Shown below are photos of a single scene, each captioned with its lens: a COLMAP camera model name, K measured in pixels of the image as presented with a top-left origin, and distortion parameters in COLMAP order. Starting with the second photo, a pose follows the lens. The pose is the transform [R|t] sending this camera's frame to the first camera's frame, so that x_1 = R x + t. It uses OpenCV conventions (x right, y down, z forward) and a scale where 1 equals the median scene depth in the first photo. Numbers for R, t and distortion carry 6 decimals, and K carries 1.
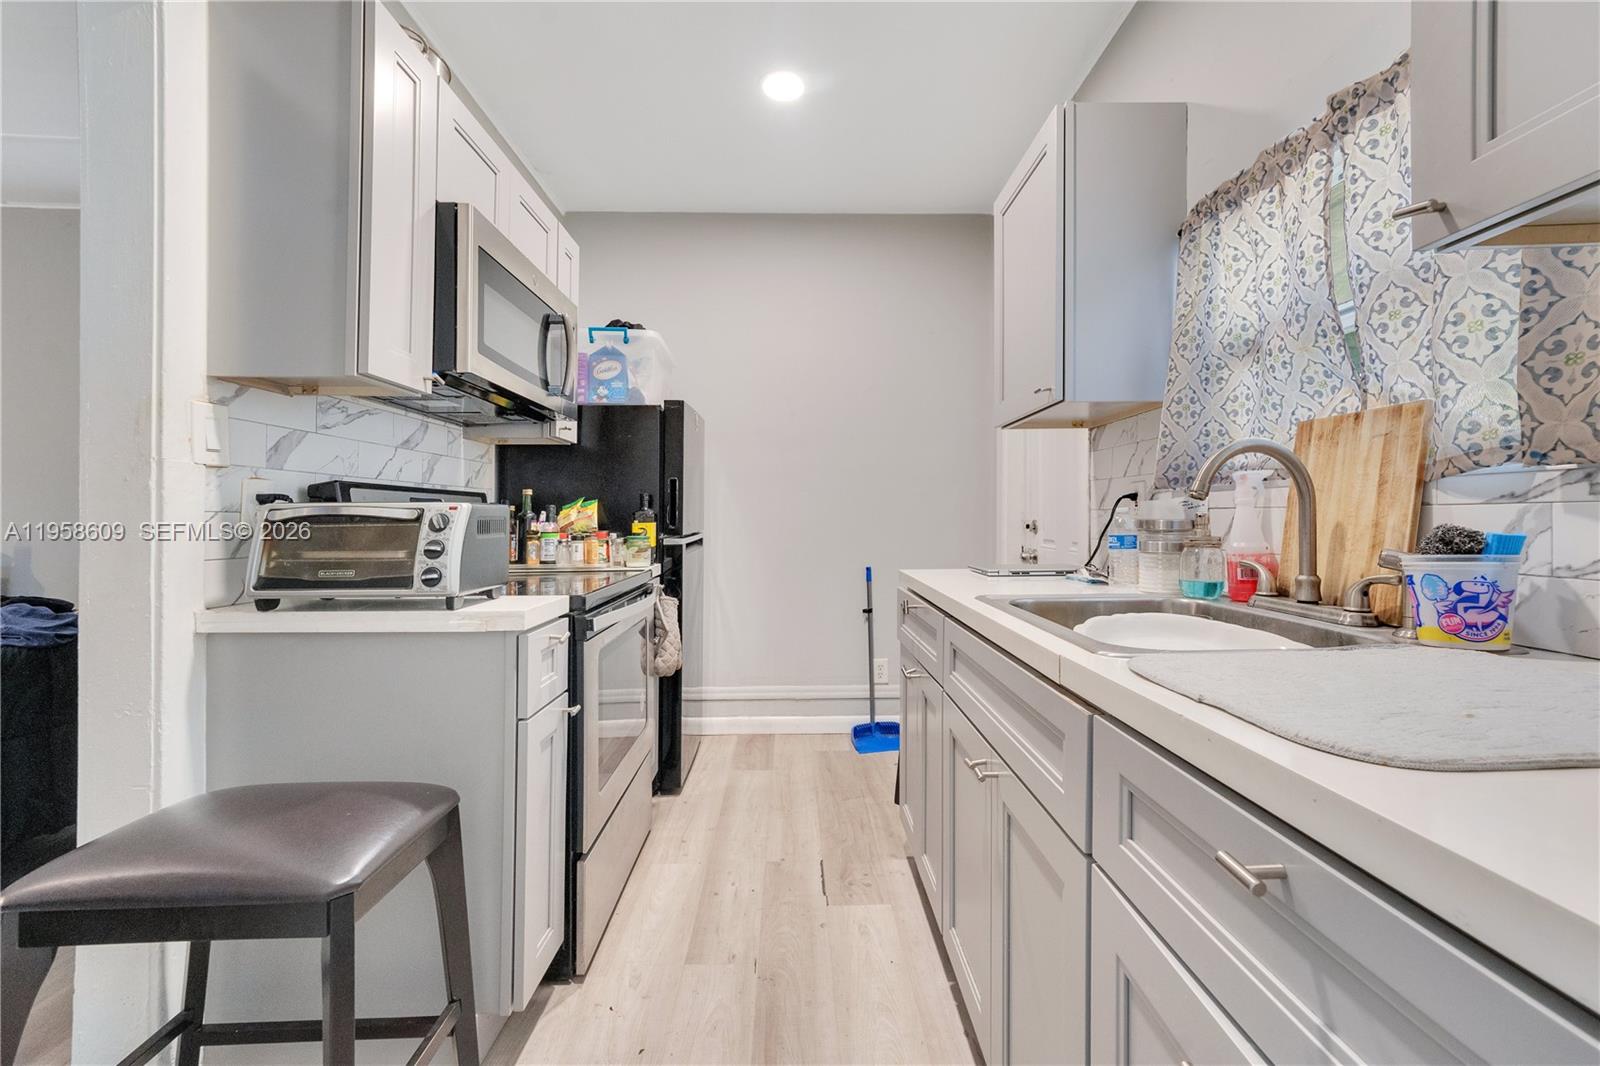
lens RADIAL K [[668.7, 0, 807.9], [0, 668.7, 517.2], [0, 0, 1]] dist [0.007736, 0.000137]
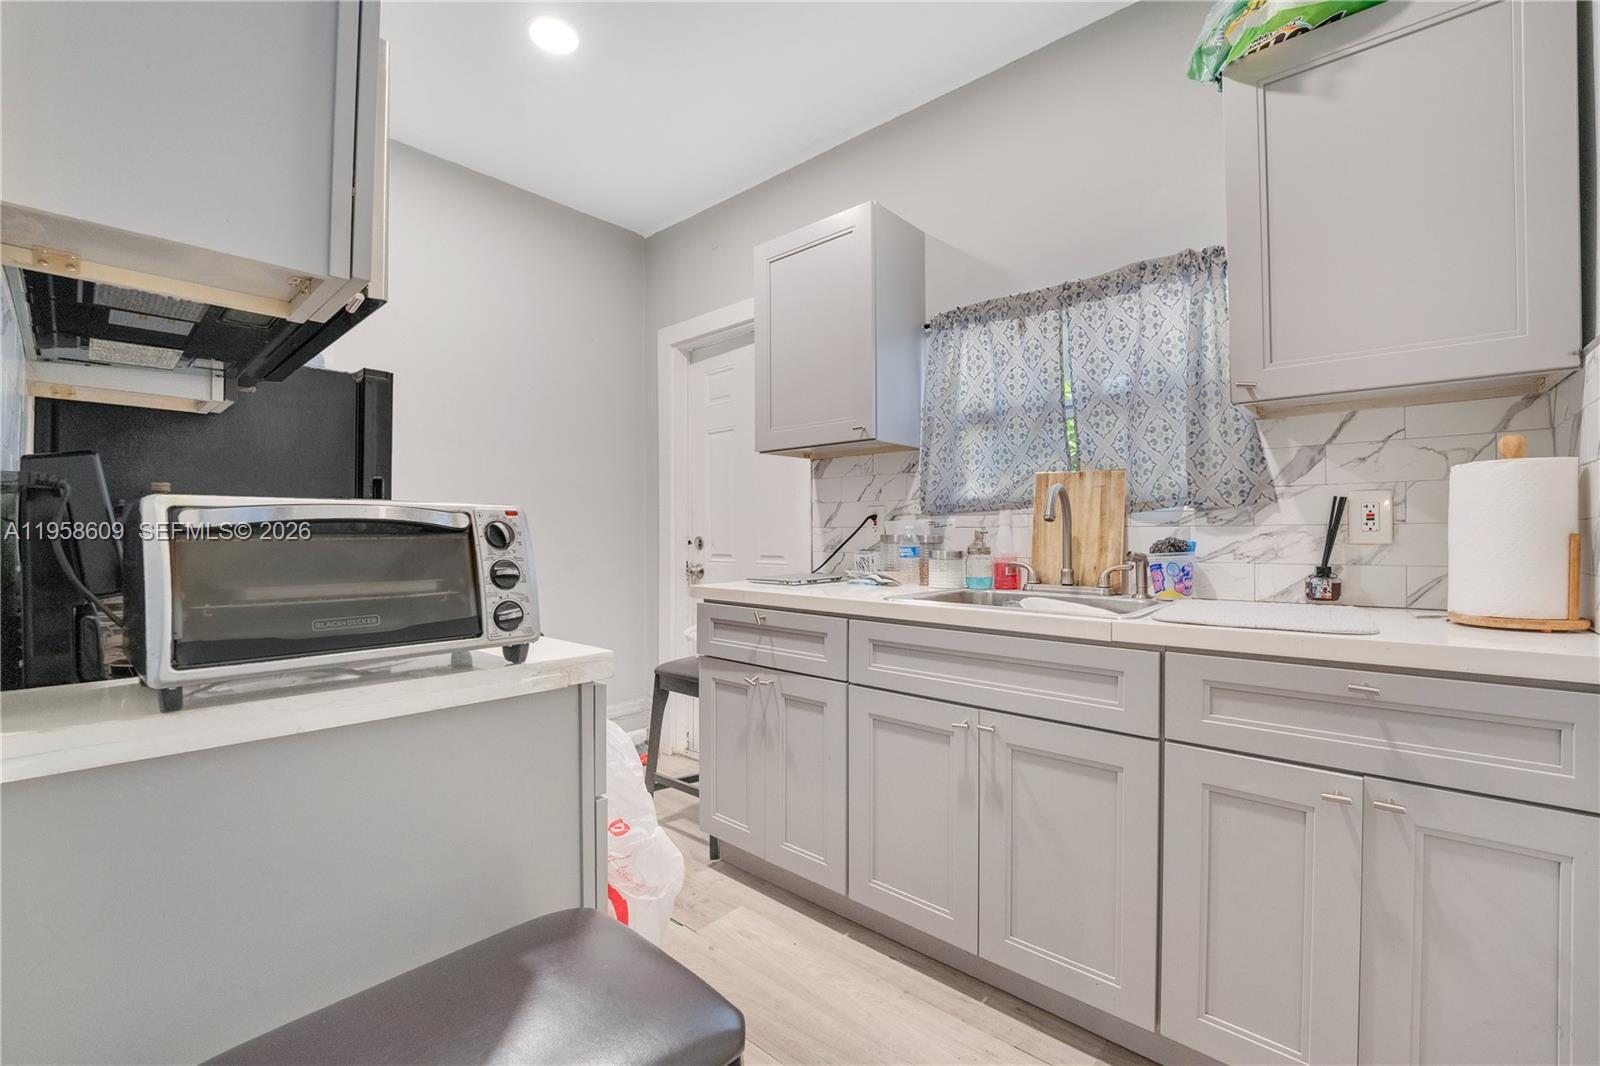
lens RADIAL K [[686.7, 0, 795.9], [0, 686.7, 537.4], [0, 0, 1]] dist [-0.019092, -0.000447]
pose [[0.677074, 0.001273, 0.735914, -0.846469], [-0.002720, 0.999996, 0.000772, 0.009475], [-0.735910, -0.002524, 0.677075, 0.318952]]
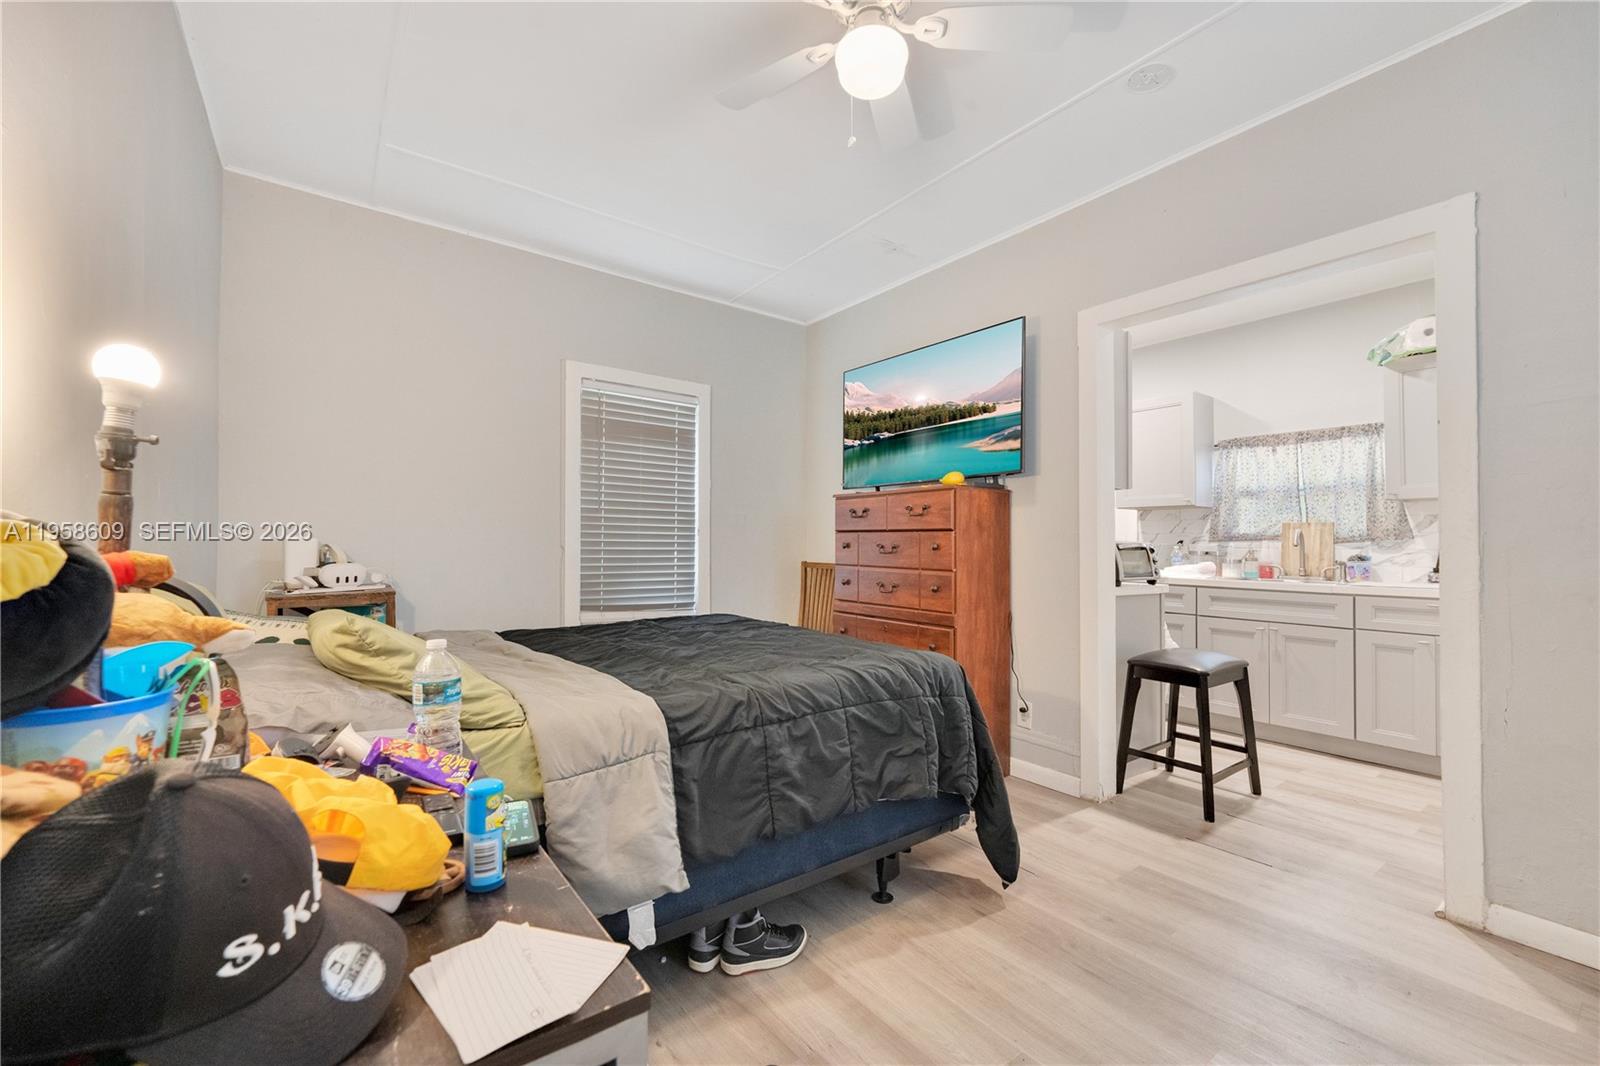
lens RADIAL K [[668.7, 0, 803.1], [0, 668.7, 532.5], [0, 0, 1]] dist [0.007736, 0.000137]
pose [[0.805511, 0.024876, 0.592059, -3.088851], [-0.015194, 0.999657, -0.021330, 0.013135], [-0.592386, 0.008186, 0.805612, -0.253518]]
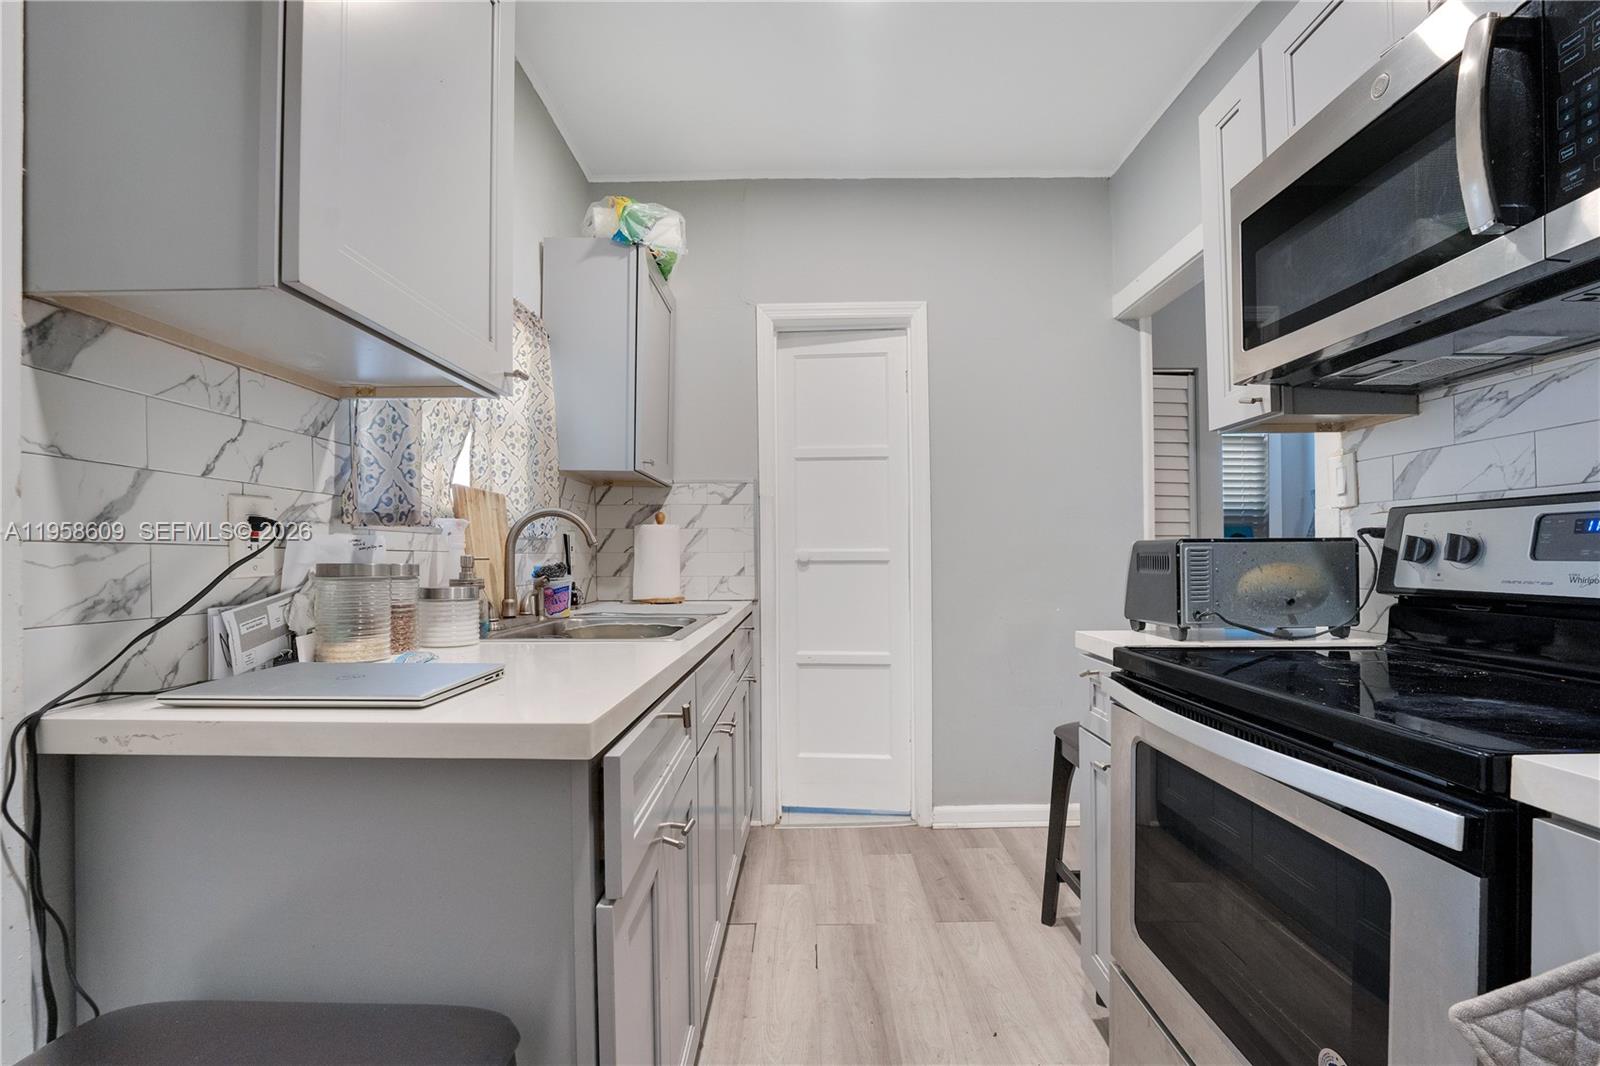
lens RADIAL K [[668.7, 0, 798.1], [0, 668.7, 543.6], [0, 0, 1]] dist [0.007736, 0.000137]
pose [[-0.999461, 0.011735, 0.030658, 0.046636], [0.011040, 0.999681, -0.022734, 0.005519], [-0.030915, -0.022384, -0.999271, 2.225879]]
